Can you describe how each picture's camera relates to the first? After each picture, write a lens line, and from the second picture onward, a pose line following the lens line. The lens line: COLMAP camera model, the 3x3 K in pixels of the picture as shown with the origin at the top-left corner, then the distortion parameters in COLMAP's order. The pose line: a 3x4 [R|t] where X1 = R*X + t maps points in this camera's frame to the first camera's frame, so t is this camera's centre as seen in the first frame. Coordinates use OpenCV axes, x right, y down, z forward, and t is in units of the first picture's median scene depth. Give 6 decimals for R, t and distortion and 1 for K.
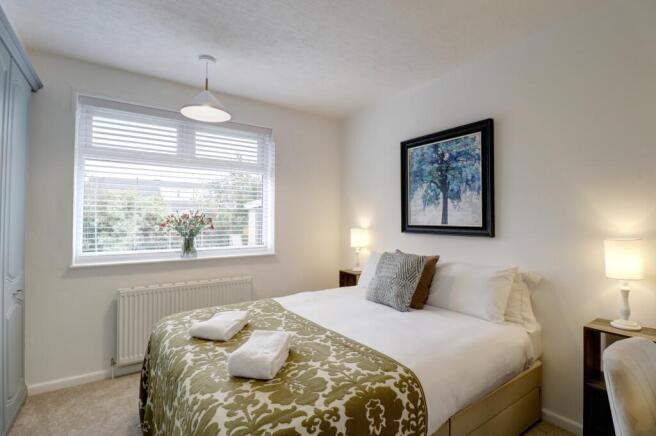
lens RADIAL K [[313.7, 0, 330.7], [0, 313.7, 219.5], [0, 0, 1]] dist [-0.001138, -0.011160]
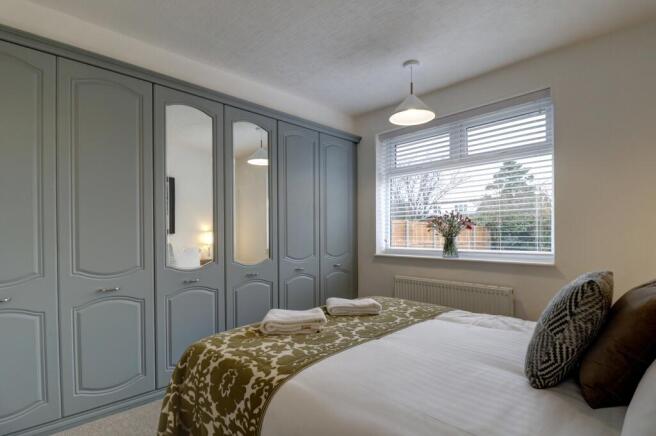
lens RADIAL K [[313.7, 0, 321.7], [0, 313.7, 236.3], [0, 0, 1]] dist [-0.001138, -0.011160]
pose [[0.160728, 0.011968, -0.986926, 0.930338], [0.013232, 0.999810, 0.014279, 0.065439], [0.986910, -0.015354, 0.160539, 0.826554]]
